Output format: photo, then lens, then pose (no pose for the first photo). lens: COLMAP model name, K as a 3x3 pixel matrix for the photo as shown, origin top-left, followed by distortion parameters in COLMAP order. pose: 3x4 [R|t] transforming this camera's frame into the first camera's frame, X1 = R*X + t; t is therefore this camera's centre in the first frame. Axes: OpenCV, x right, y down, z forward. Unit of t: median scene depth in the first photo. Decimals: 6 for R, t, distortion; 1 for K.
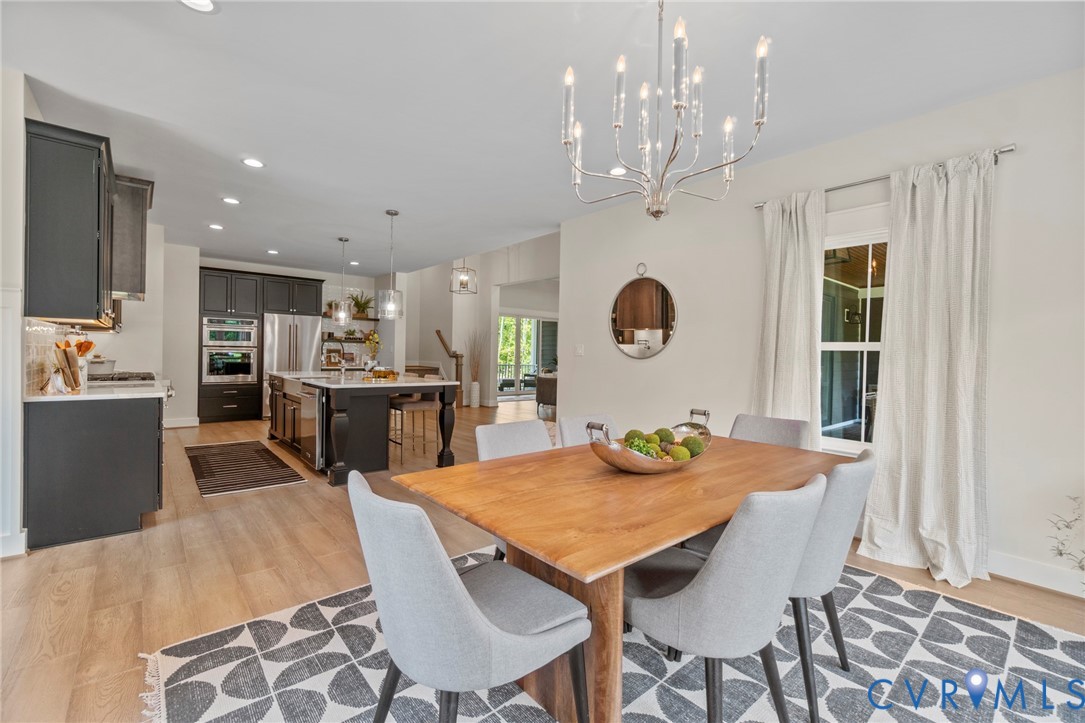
lens RADIAL K [[470.2, 0, 544.0], [0, 470.2, 354.0], [0, 0, 1]] dist [-0.002061, 0.000018]
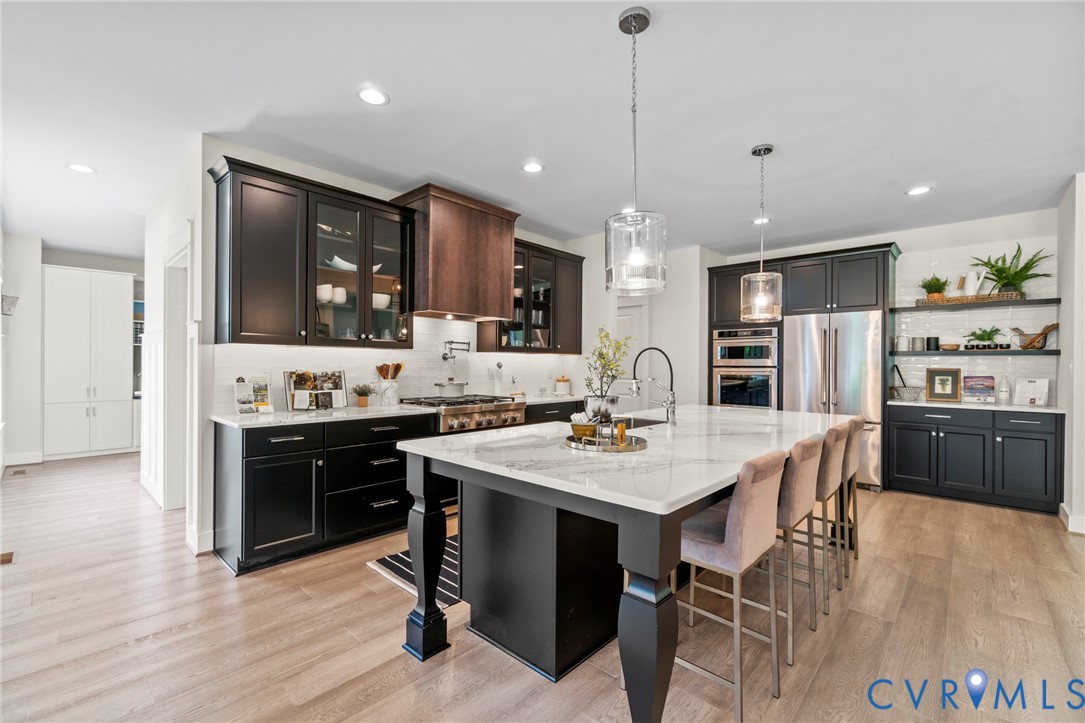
lens RADIAL K [[470.2, 0, 544.0], [0, 470.2, 354.0], [0, 0, 1]] dist [-0.002061, 0.000018]
pose [[0.096936, -0.042469, -0.994384, 0.037727], [-0.005084, 0.999055, -0.043164, -0.002158], [0.995278, 0.009239, 0.096628, 0.597384]]
